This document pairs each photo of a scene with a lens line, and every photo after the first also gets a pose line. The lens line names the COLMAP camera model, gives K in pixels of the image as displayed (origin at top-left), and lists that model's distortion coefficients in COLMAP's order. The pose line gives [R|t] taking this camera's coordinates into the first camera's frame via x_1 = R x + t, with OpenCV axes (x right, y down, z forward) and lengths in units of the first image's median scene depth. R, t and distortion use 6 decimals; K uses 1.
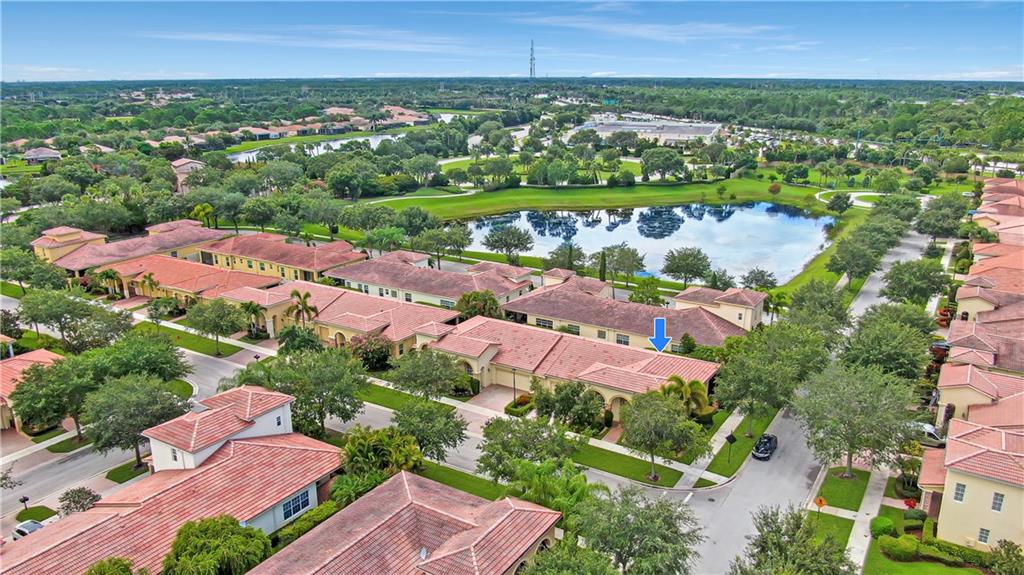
lens RADIAL K [[753.2, 0, 512.0], [0, 753.2, 287.5], [0, 0, 1]] dist [-0.019860, -0.001315]
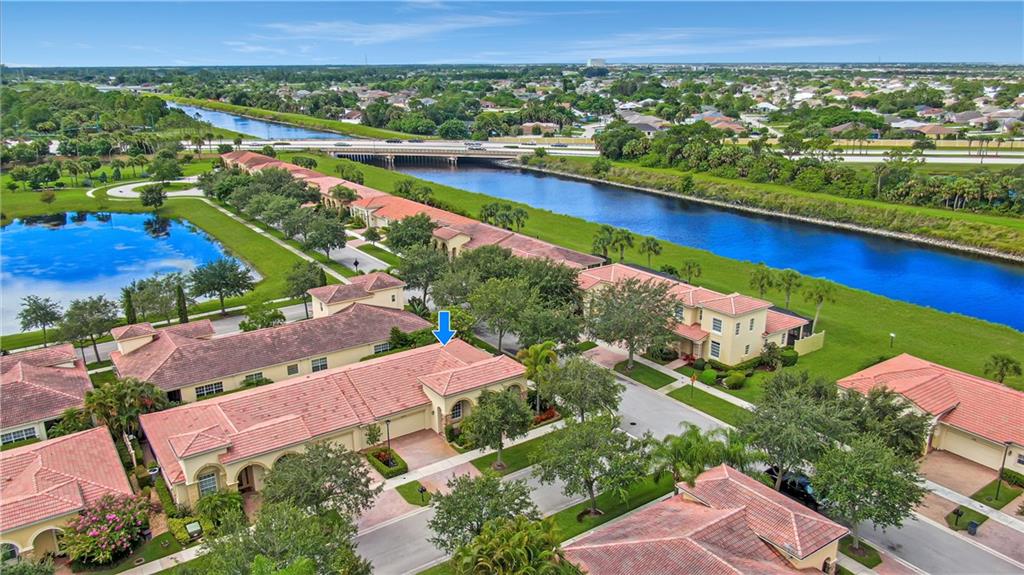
lens RADIAL K [[753.2, 0, 512.0], [0, 753.2, 287.5], [0, 0, 1]] dist [-0.019860, -0.001315]
pose [[0.374606, -0.274630, 0.885578, -0.503230], [0.258628, 0.948167, 0.184638, -0.115208], [-0.890383, 0.159869, 0.426216, 0.420619]]
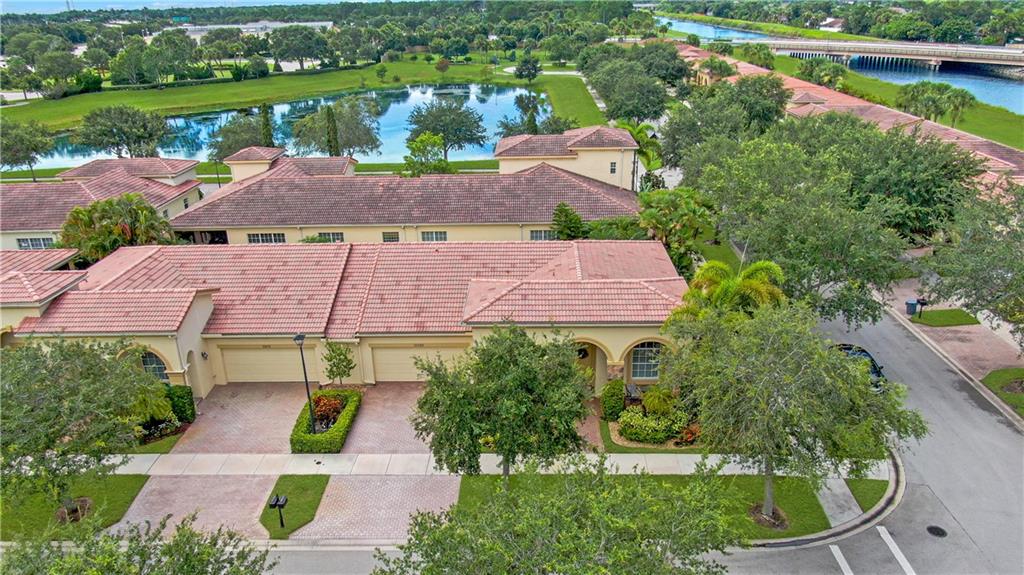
lens RADIAL K [[753.2, 0, 512.0], [0, 753.2, 287.5], [0, 0, 1]] dist [-0.019860, -0.001315]
pose [[0.858284, -0.198680, 0.473153, -0.064643], [0.158328, 0.979554, 0.124120, 0.043784], [-0.488139, -0.031617, 0.872193, 0.501627]]
